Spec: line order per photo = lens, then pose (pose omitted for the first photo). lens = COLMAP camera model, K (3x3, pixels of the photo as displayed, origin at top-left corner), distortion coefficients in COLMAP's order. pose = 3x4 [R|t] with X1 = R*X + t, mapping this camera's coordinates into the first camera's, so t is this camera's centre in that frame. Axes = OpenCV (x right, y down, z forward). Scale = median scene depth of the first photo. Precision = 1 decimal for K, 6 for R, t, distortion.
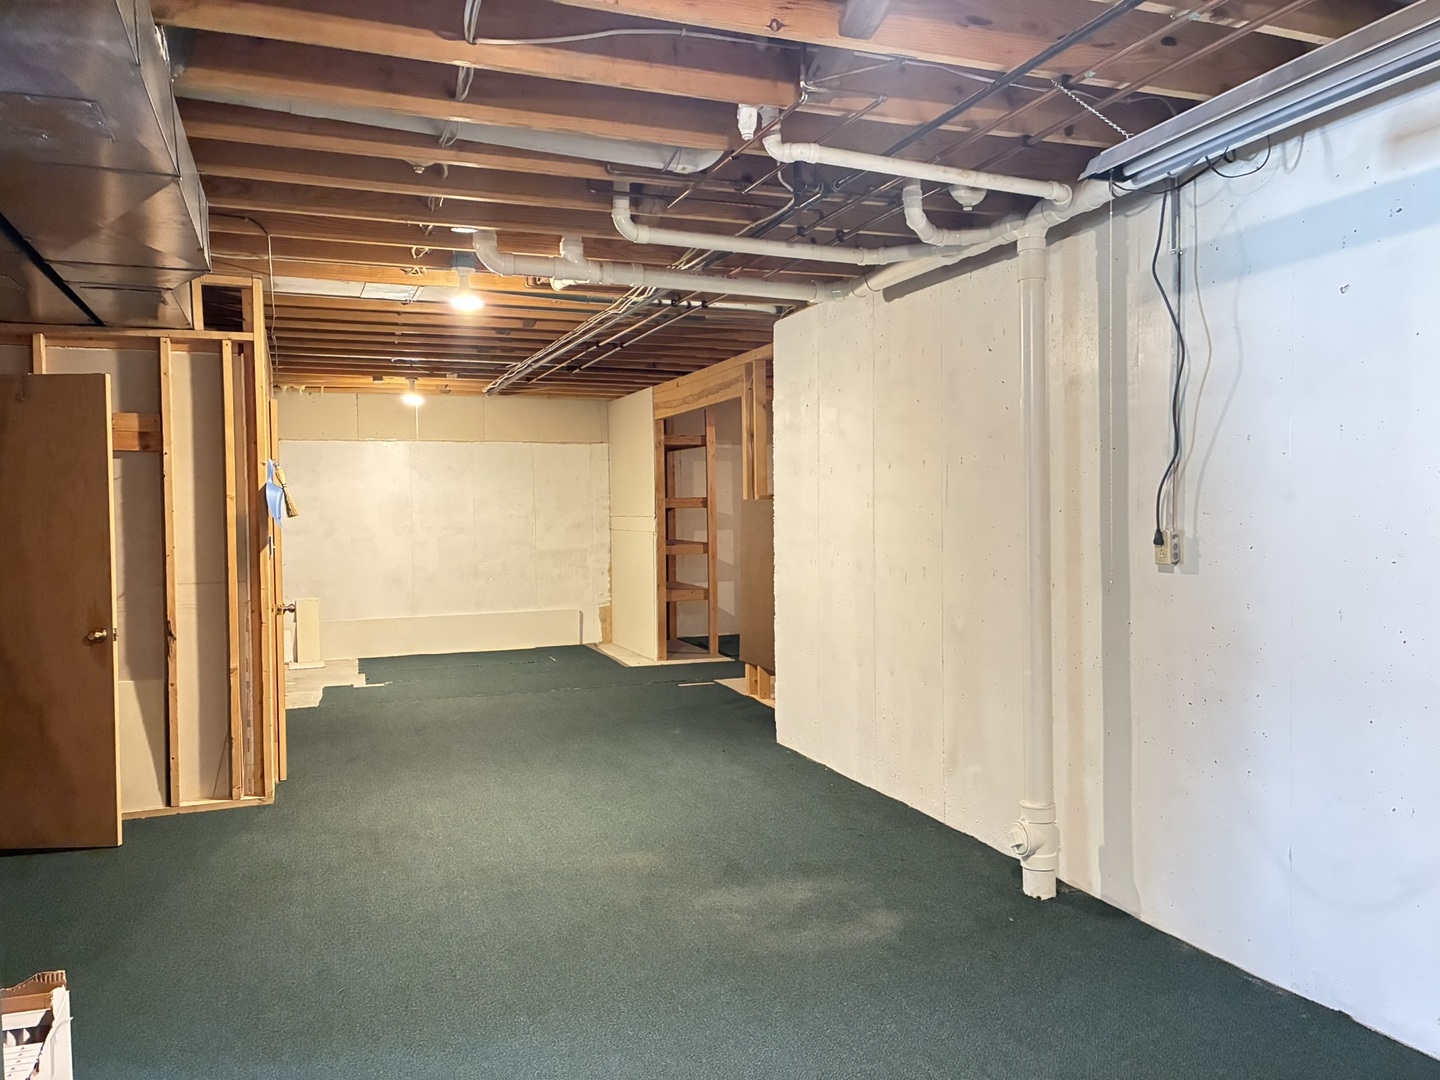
lens RADIAL K [[1087.2, 0, 720.0], [0, 1087.2, 540.0], [0, 0, 1]] dist [0.039008, -0.002957]
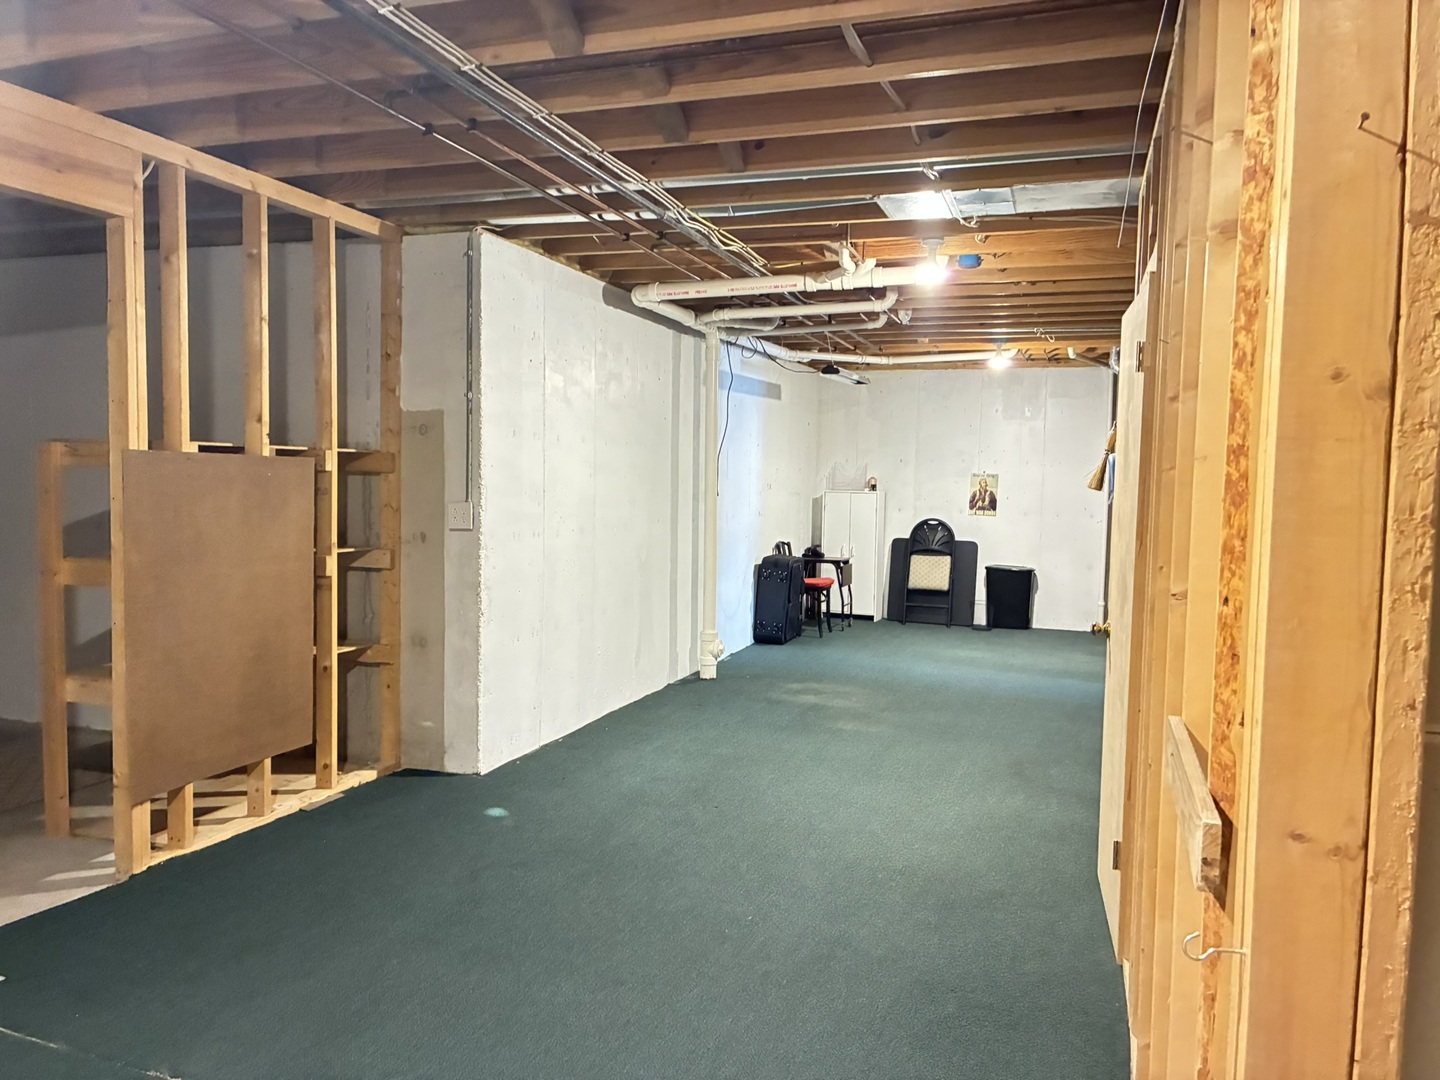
lens RADIAL K [[1087.2, 0, 720.0], [0, 1087.2, 540.0], [0, 0, 1]] dist [0.039008, -0.002957]
pose [[-0.765508, -0.046492, 0.641745, -0.675491], [0.005809, 0.996846, 0.079147, -0.051648], [-0.643400, 0.064316, -0.762823, 1.742652]]
